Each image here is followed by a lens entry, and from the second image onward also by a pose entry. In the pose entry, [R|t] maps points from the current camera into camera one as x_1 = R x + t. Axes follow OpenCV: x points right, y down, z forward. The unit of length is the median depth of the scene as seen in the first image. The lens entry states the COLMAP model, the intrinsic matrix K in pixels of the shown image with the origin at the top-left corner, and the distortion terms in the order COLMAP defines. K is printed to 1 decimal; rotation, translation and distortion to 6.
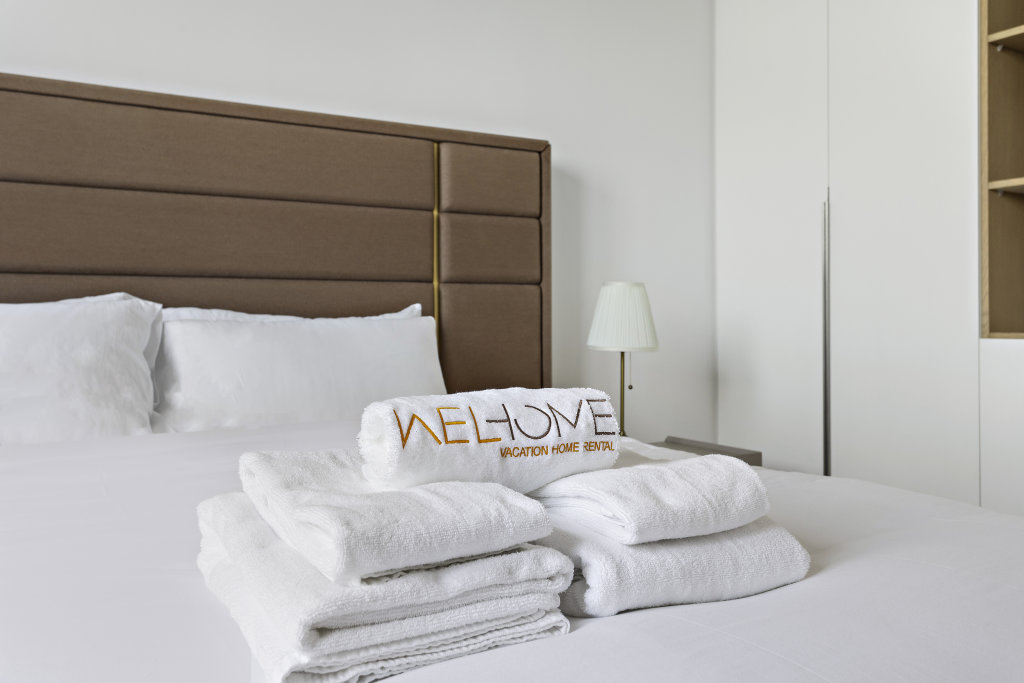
lens RADIAL K [[788.6, 0, 512.0], [0, 788.6, 341.5], [0, 0, 1]] dist [-0.004630, -0.001921]
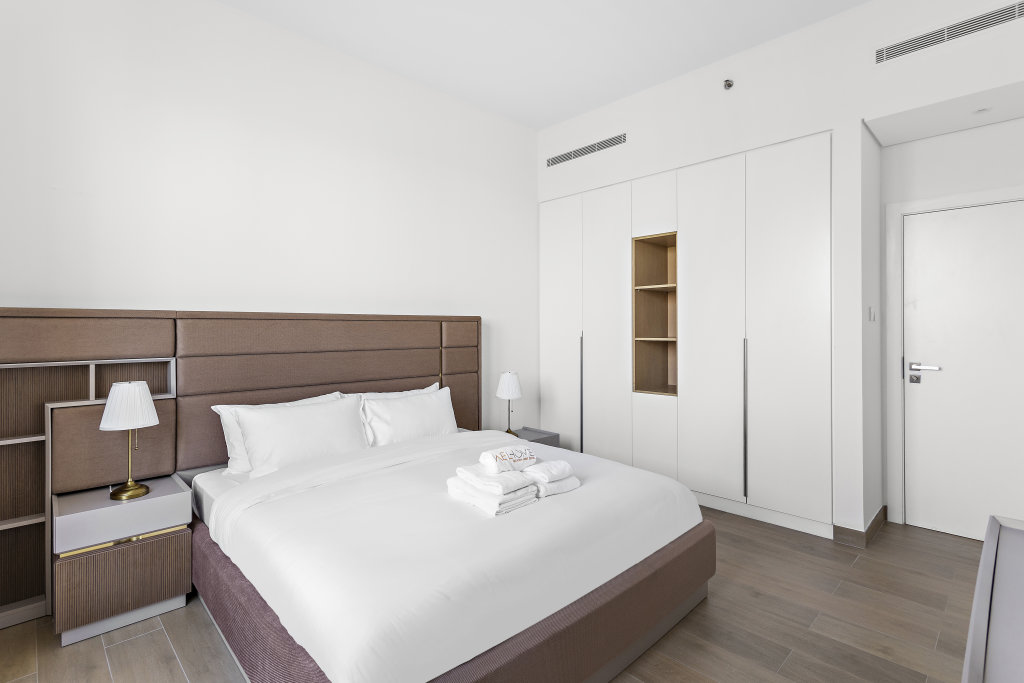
lens RADIAL K [[488.1, 0, 503.1], [0, 488.1, 328.5], [0, 0, 1]] dist [-0.000437, 0.001801]
pose [[0.974457, 0.003217, 0.224552, -0.264705], [-0.002073, 0.999984, -0.005331, -0.227725], [-0.224566, 0.004729, 0.974447, -0.631518]]
